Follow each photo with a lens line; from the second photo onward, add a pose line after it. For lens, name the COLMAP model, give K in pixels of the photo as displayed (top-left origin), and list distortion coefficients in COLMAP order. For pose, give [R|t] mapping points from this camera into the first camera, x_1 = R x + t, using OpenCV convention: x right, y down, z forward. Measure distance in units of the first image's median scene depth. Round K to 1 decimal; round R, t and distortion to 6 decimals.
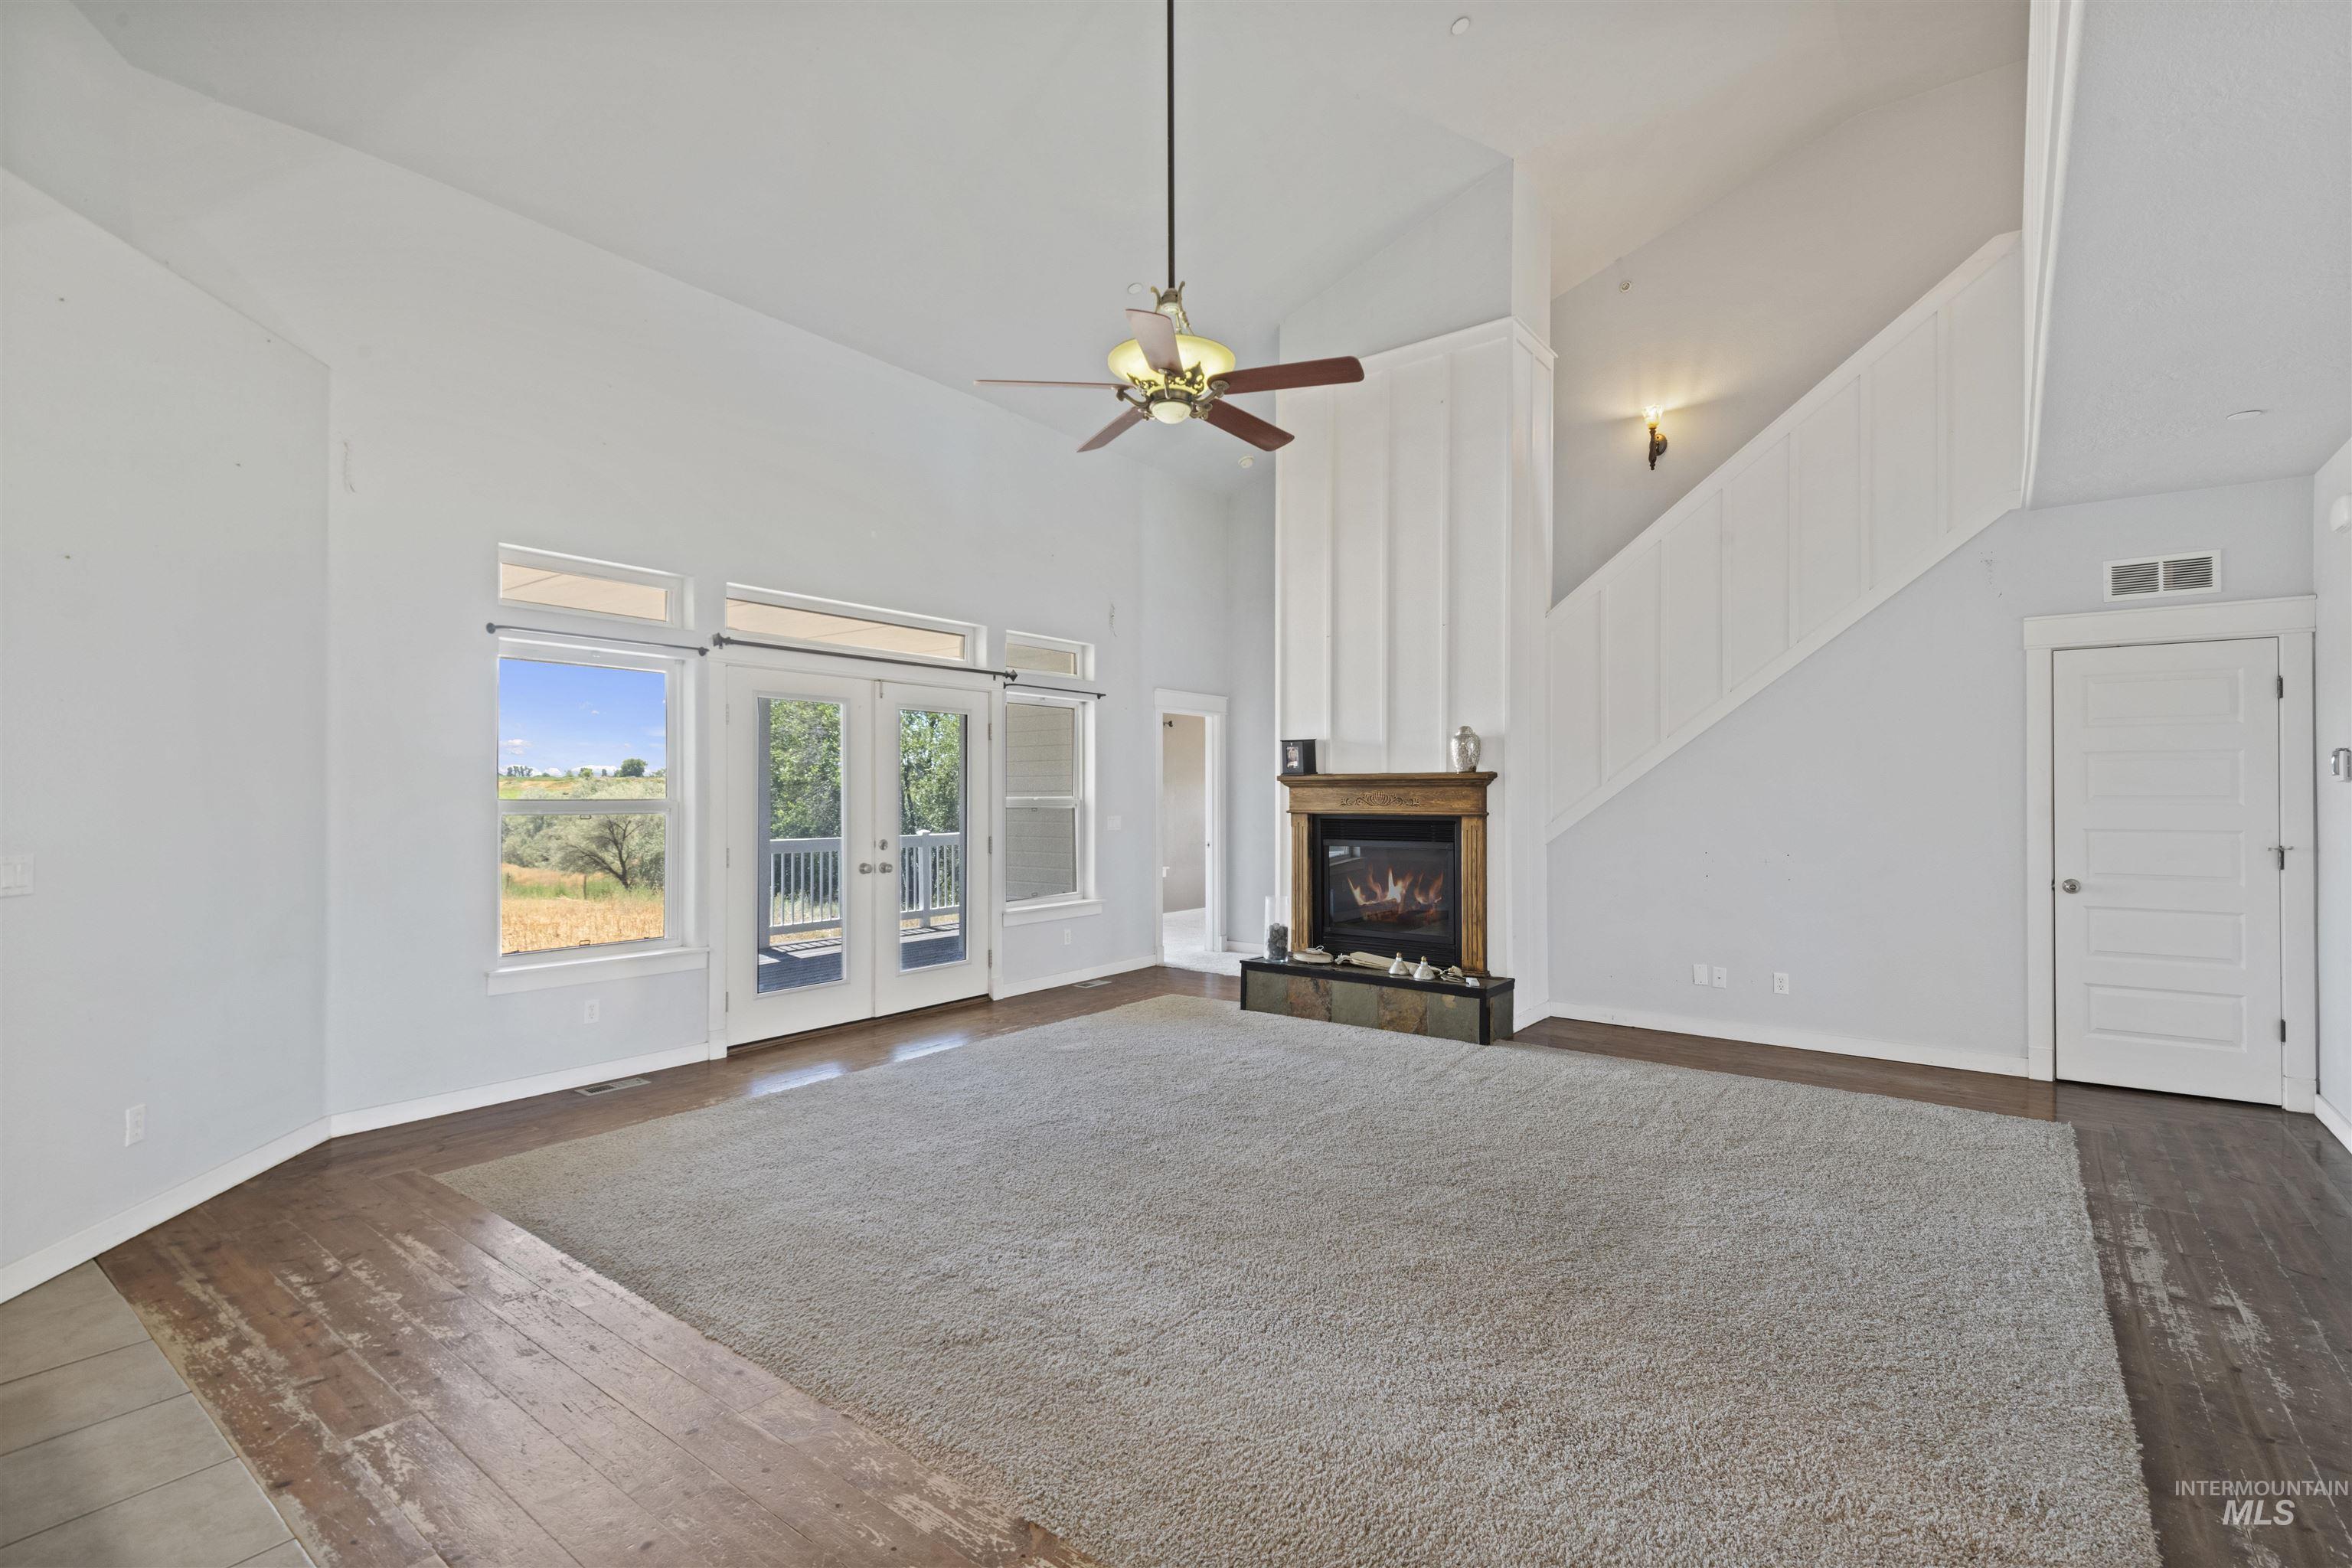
lens RADIAL K [[1067.8, 0, 1189.1], [0, 1067.8, 786.8], [0, 0, 1]] dist [0.026311, -0.000289]
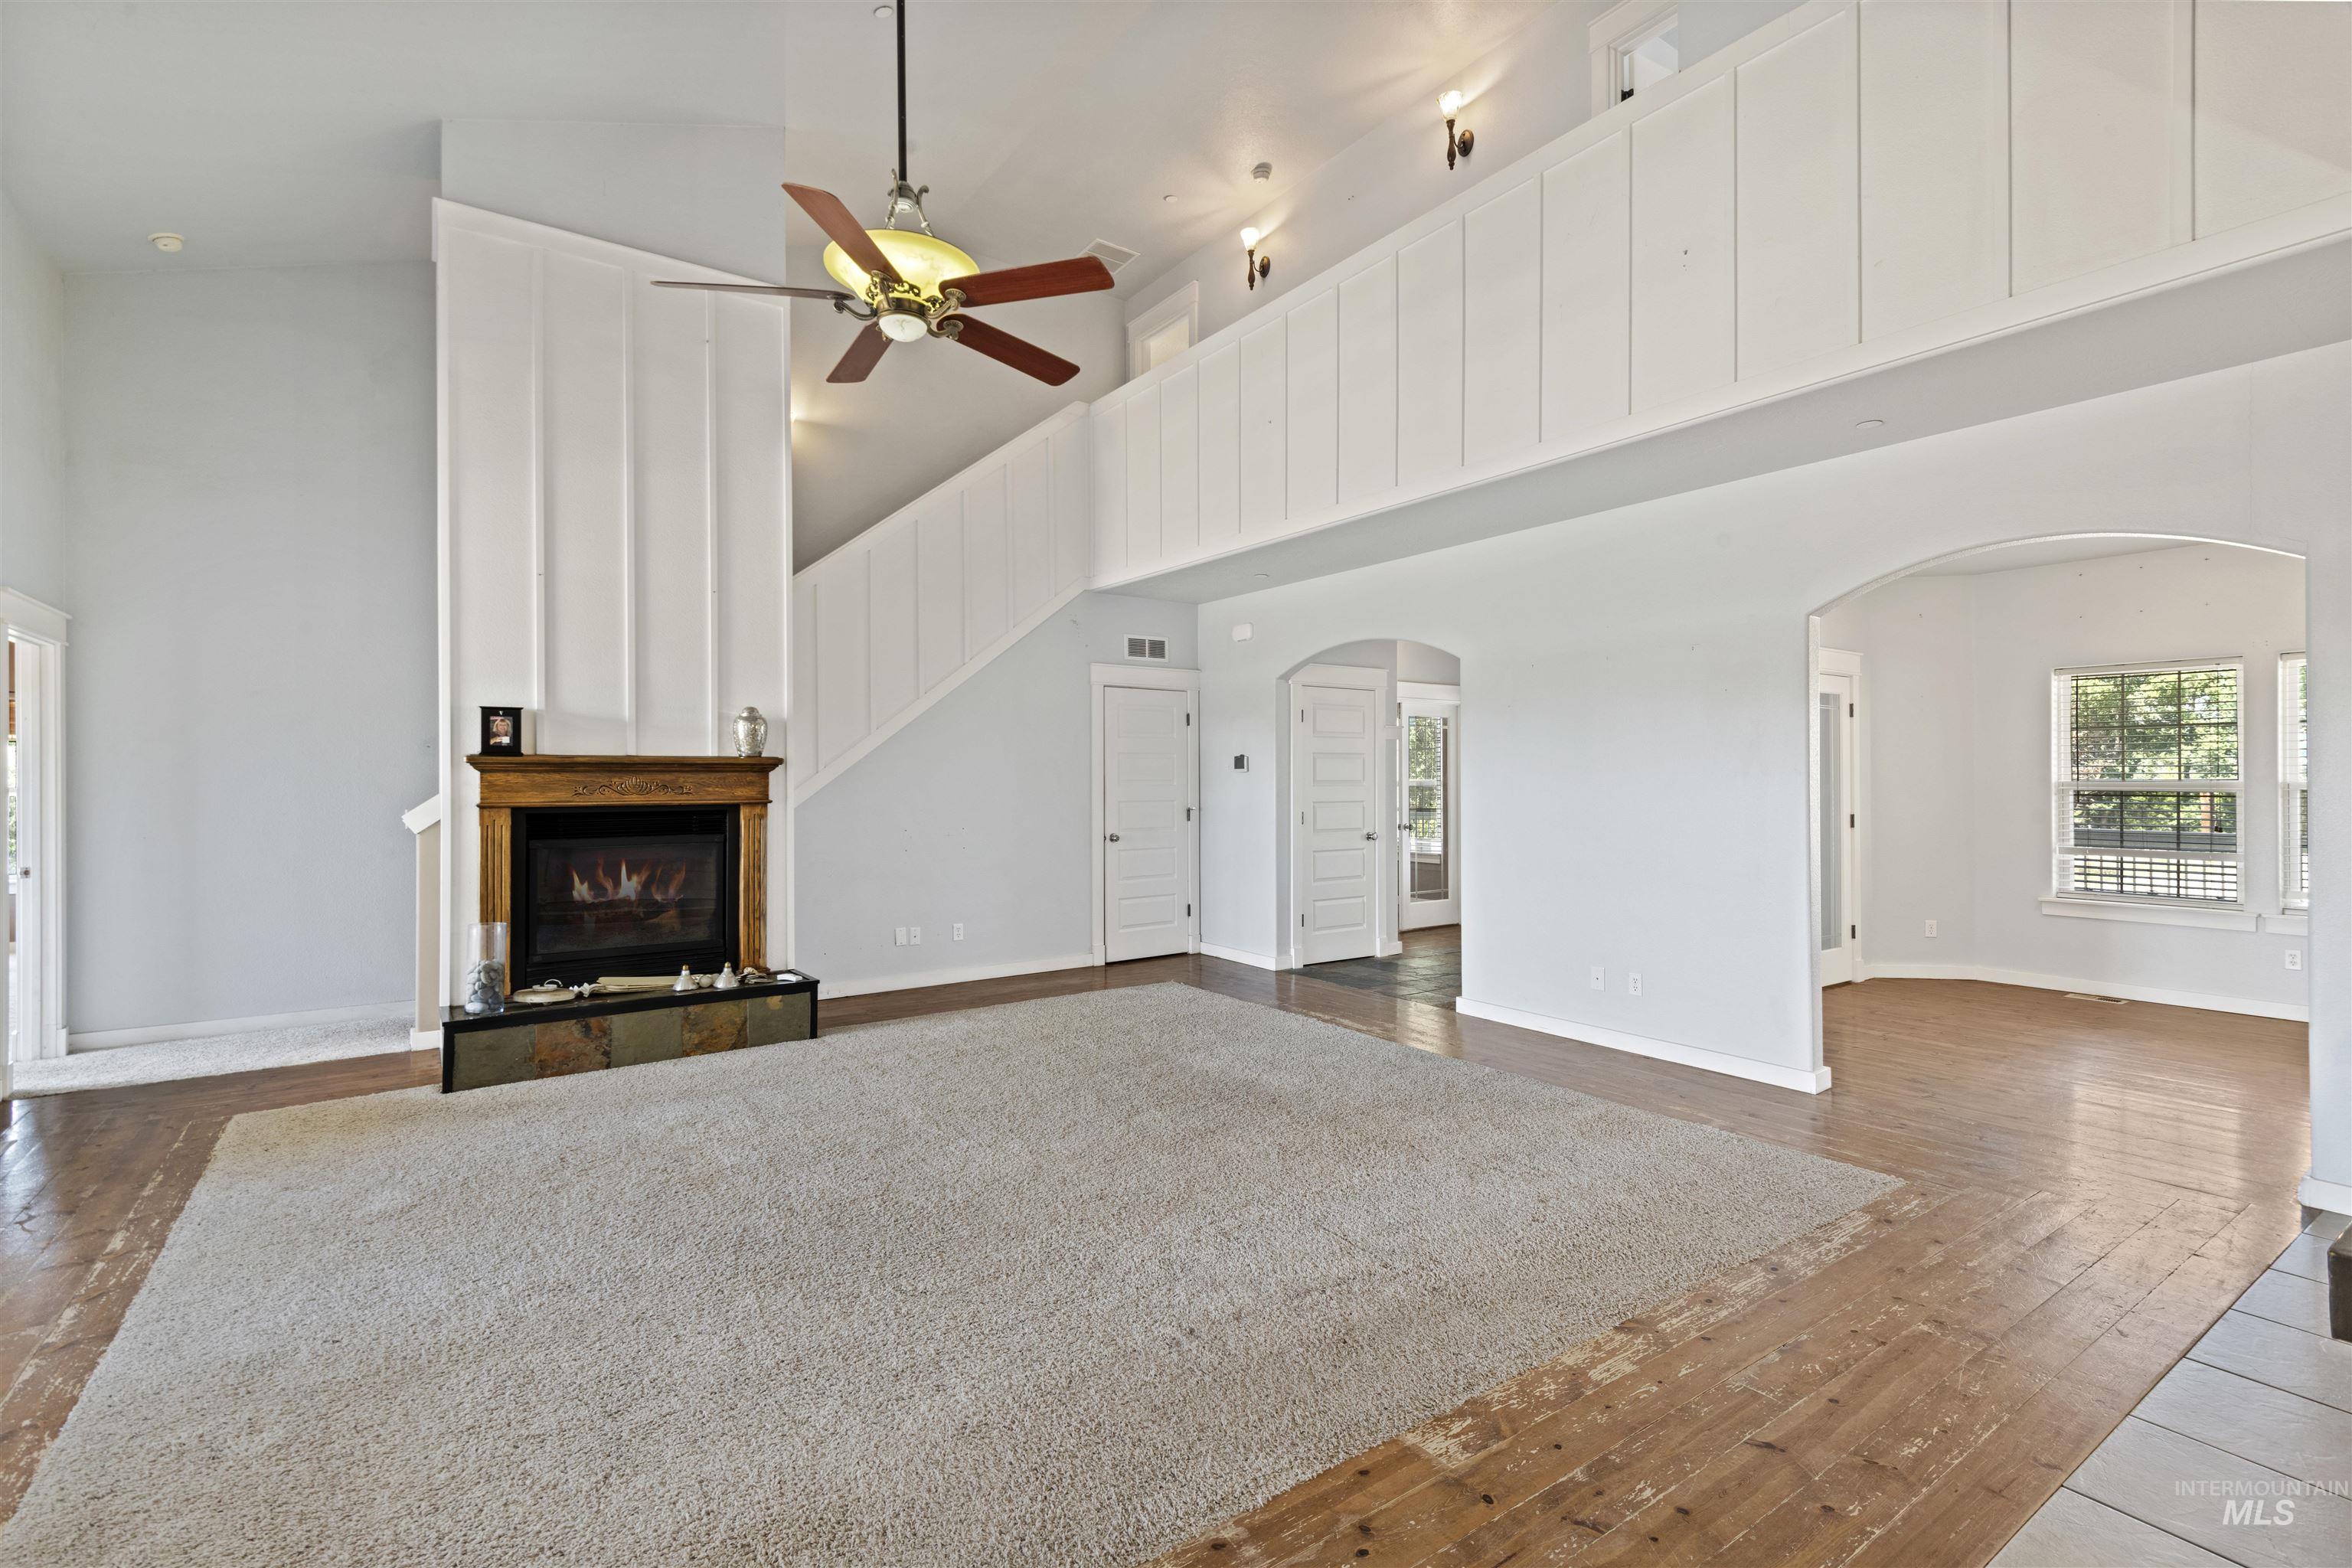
lens RADIAL K [[1067.8, 0, 1179.7], [0, 1067.8, 775.2], [0, 0, 1]] dist [0.026311, -0.000289]
pose [[0.300335, 0.002527, 0.953830, -0.516319], [-0.002972, 0.999994, -0.001713, 0.002867], [-0.953829, -0.002320, 0.300341, 0.366377]]
